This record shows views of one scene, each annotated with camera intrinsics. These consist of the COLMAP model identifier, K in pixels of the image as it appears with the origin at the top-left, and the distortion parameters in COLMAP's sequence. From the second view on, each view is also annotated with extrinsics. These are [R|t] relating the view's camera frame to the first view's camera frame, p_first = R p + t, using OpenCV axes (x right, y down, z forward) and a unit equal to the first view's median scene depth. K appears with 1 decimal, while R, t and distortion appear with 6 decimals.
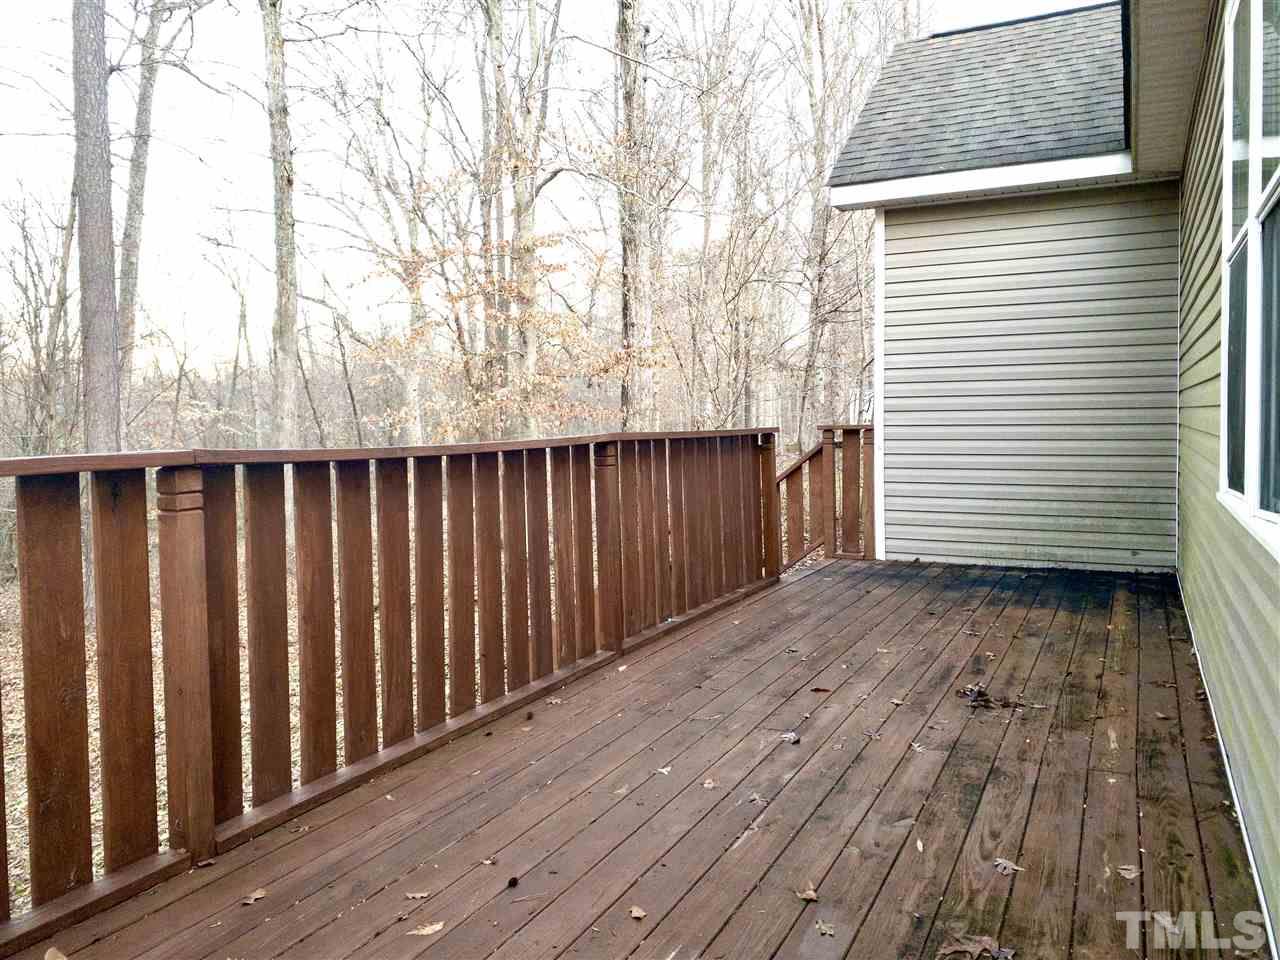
lens RADIAL K [[982.5, 0, 641.8], [0, 982.5, 458.8], [0, 0, 1]] dist [0.087661, -0.100773]
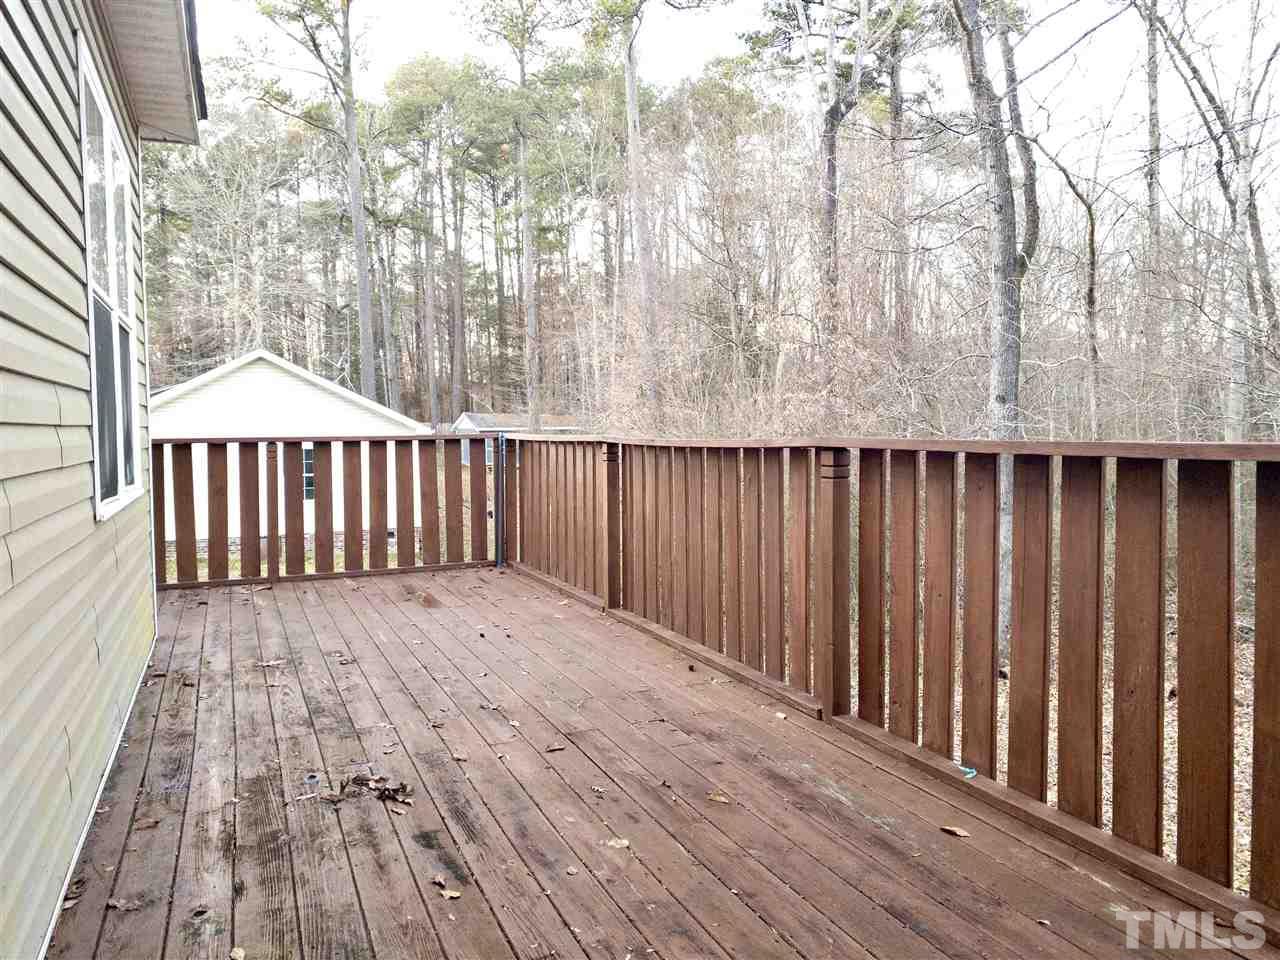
lens RADIAL K [[982.5, 0, 641.8], [0, 982.5, 458.8], [0, 0, 1]] dist [0.087661, -0.100773]
pose [[-0.658783, 0.054776, -0.750336, 0.943062], [0.003134, 0.997537, 0.070070, -0.091201], [0.752326, 0.043810, -0.657333, 2.009283]]
